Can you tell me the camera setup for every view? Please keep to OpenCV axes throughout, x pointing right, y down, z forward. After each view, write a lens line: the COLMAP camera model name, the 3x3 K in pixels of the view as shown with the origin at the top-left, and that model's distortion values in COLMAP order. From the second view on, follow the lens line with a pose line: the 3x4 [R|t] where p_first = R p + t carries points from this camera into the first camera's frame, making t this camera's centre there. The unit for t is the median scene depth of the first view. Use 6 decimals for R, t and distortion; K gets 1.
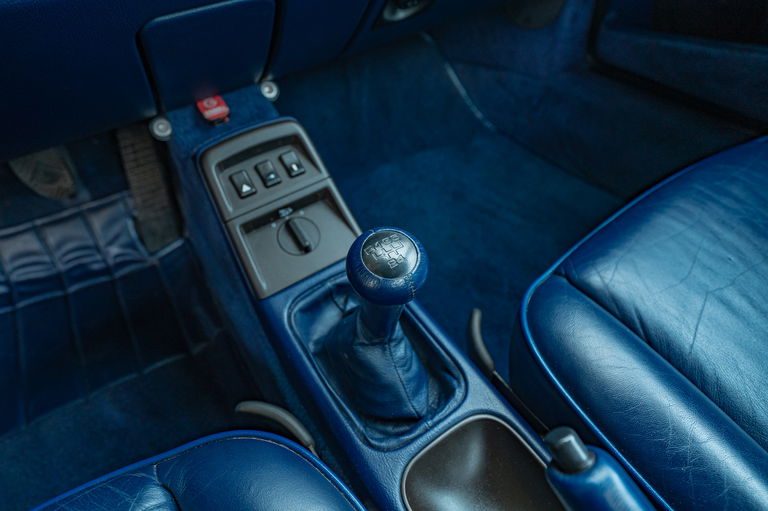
lens RADIAL K [[465.6, 0, 384.3], [0, 465.6, 268.9], [0, 0, 1]] dist [-0.007131, -0.000810]
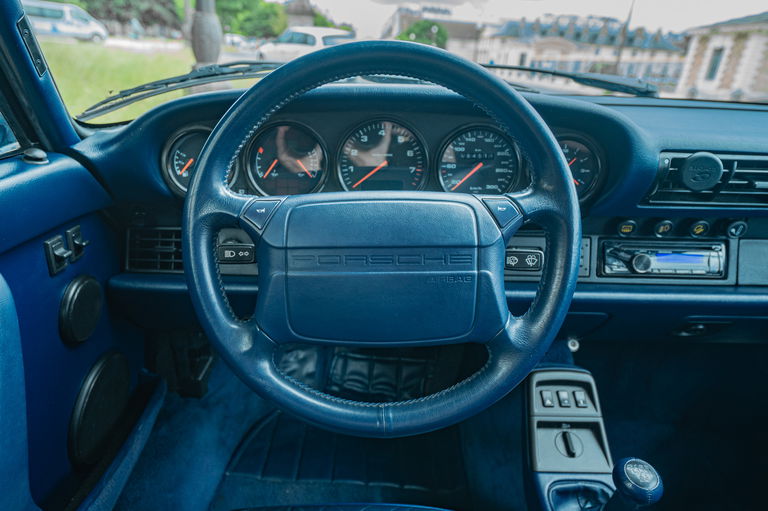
lens RADIAL K [[465.6, 0, 384.3], [0, 465.6, 268.9], [0, 0, 1]] dist [-0.007131, -0.000810]
pose [[0.822628, 0.271410, -0.499620, -0.075307], [-0.454622, 0.841704, -0.291297, 0.162782], [0.341471, 0.466767, 0.815798, -0.711329]]
